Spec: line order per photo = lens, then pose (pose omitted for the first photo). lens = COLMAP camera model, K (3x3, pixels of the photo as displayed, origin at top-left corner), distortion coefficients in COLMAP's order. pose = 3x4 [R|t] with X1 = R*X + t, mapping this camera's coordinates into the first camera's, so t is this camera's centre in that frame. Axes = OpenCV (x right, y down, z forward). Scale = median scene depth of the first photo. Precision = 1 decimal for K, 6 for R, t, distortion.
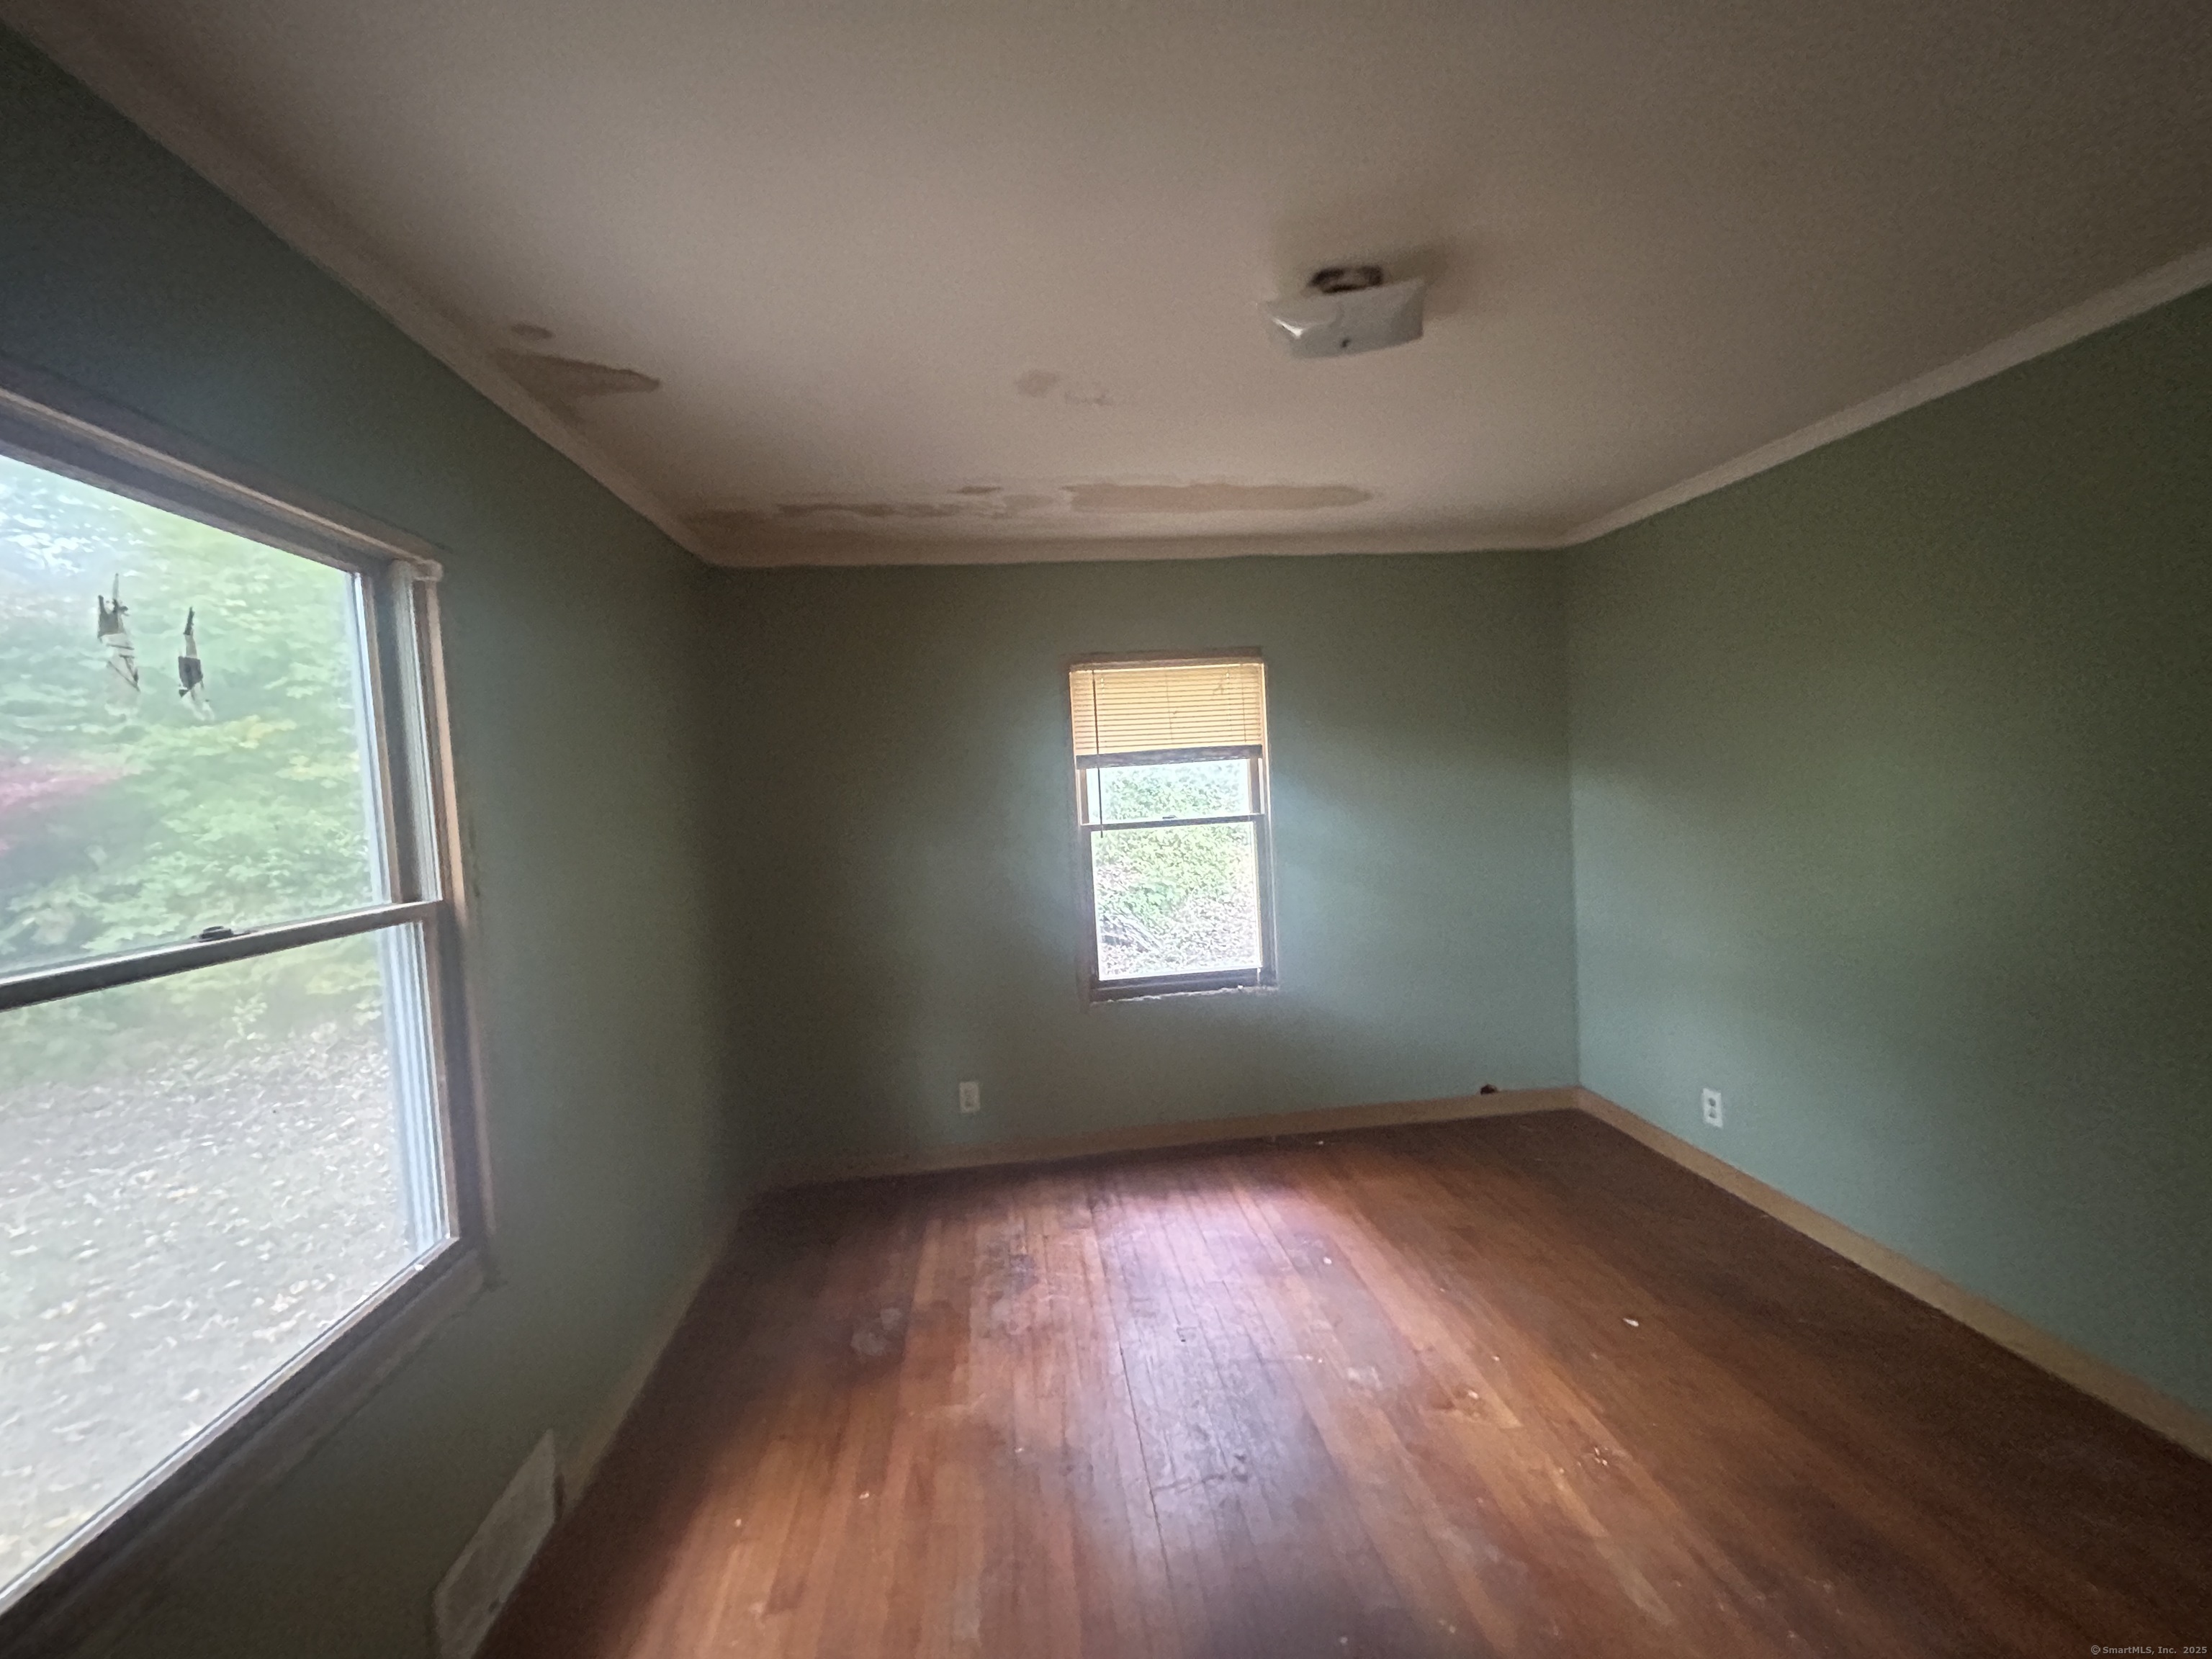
lens RADIAL K [[887.6, 0, 1104.2], [0, 887.6, 819.9], [0, 0, 1]] dist [-0.011882, 0.005830]
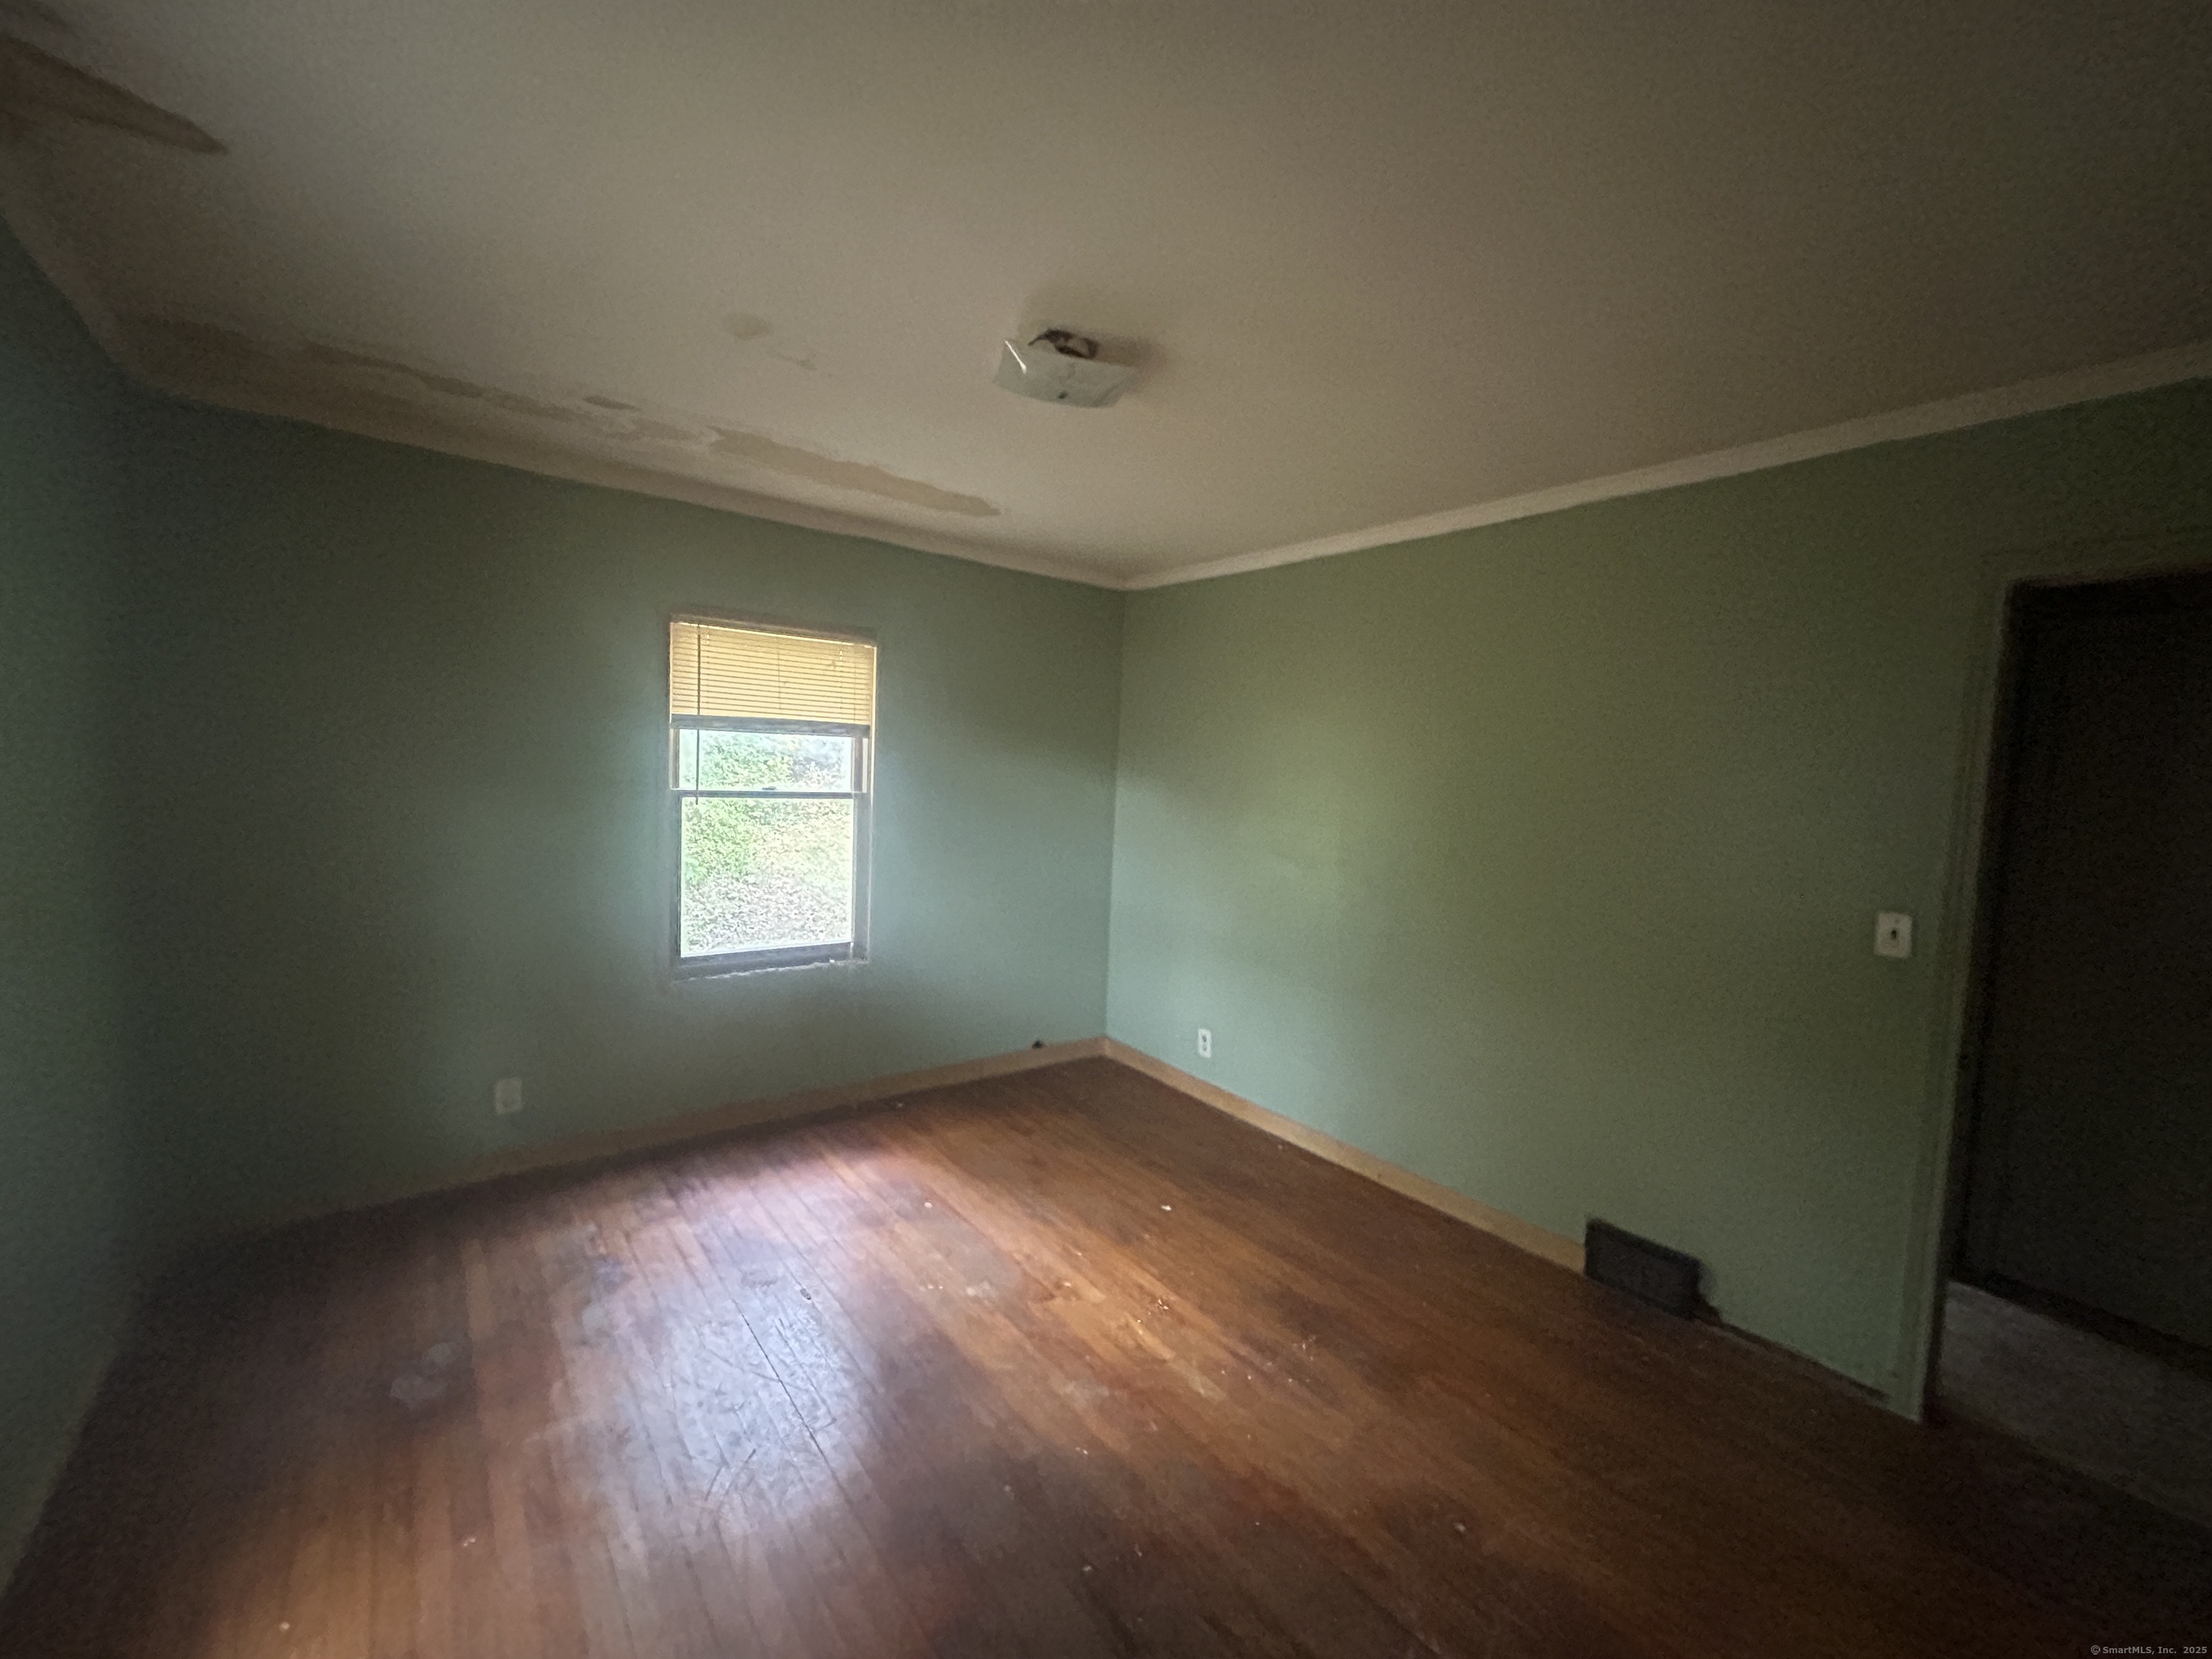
lens RADIAL K [[894.4, 0, 1095.7], [0, 894.4, 820.4], [0, 0, 1]] dist [-0.001818, -0.000244]
pose [[0.848173, 0.060019, 0.526307, -0.170673], [-0.067504, 0.997707, -0.004991, 0.015983], [-0.525400, -0.031295, 0.850280, -0.030061]]
